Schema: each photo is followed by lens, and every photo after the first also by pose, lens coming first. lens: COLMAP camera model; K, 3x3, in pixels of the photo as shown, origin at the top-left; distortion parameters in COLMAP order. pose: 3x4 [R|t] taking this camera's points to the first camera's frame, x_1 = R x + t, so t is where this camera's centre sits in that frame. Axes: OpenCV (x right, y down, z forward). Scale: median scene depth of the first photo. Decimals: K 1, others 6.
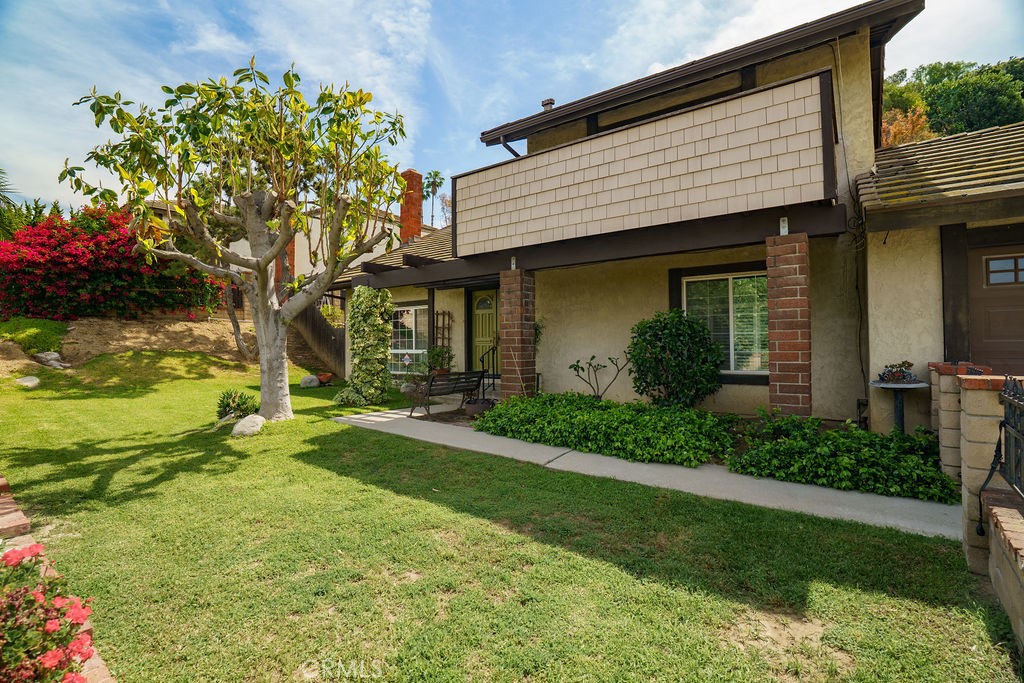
lens RADIAL K [[486.6, 0, 512.0], [0, 486.6, 341.5], [0, 0, 1]] dist [-0.090773, 0.025451]
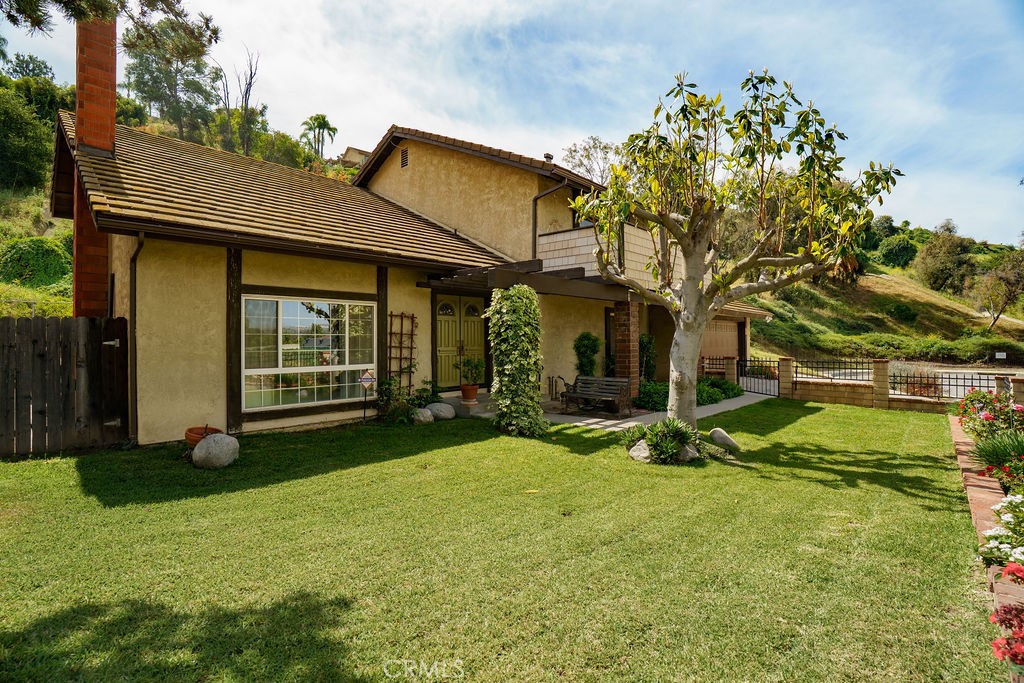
lens RADIAL K [[481.3, 0, 512.0], [0, 481.3, 341.5], [0, 0, 1]] dist [-0.048712, 0.014354]
pose [[0.106645, 0.009144, 0.994255, -0.876479], [0.002128, 0.999953, -0.009425, -0.008640], [-0.994295, 0.003121, 0.106621, 0.730599]]
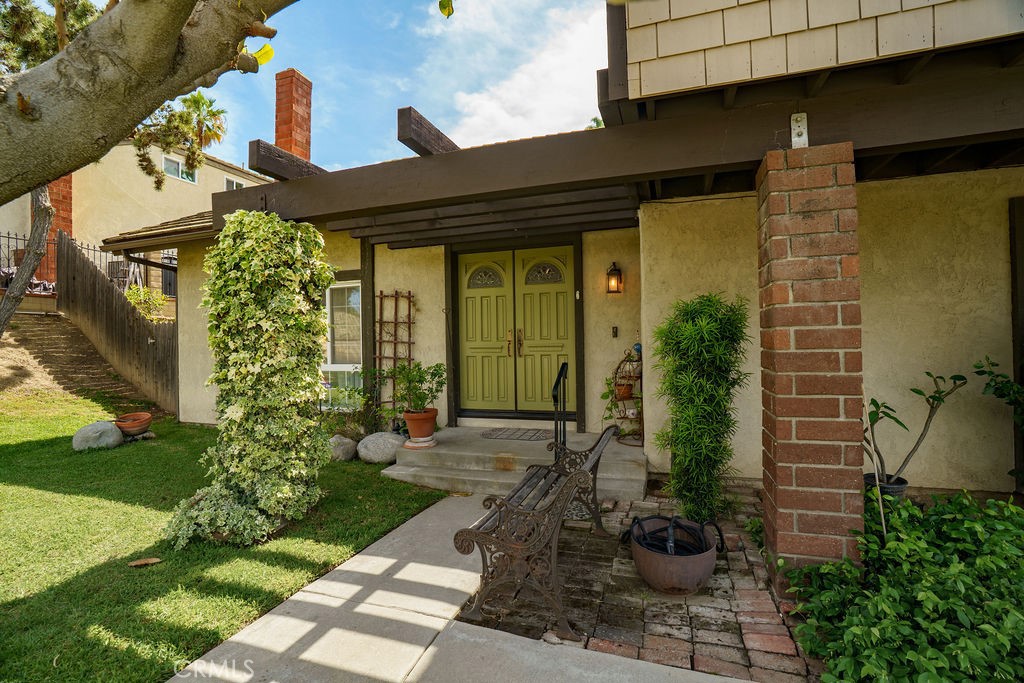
lens RADIAL K [[481.3, 0, 512.0], [0, 481.3, 341.5], [0, 0, 1]] dist [-0.048712, 0.014354]
pose [[0.953415, -0.010624, 0.301474, -0.176329], [0.007929, 0.999917, 0.010162, -0.011838], [-0.301557, -0.007298, 0.953420, 0.455327]]
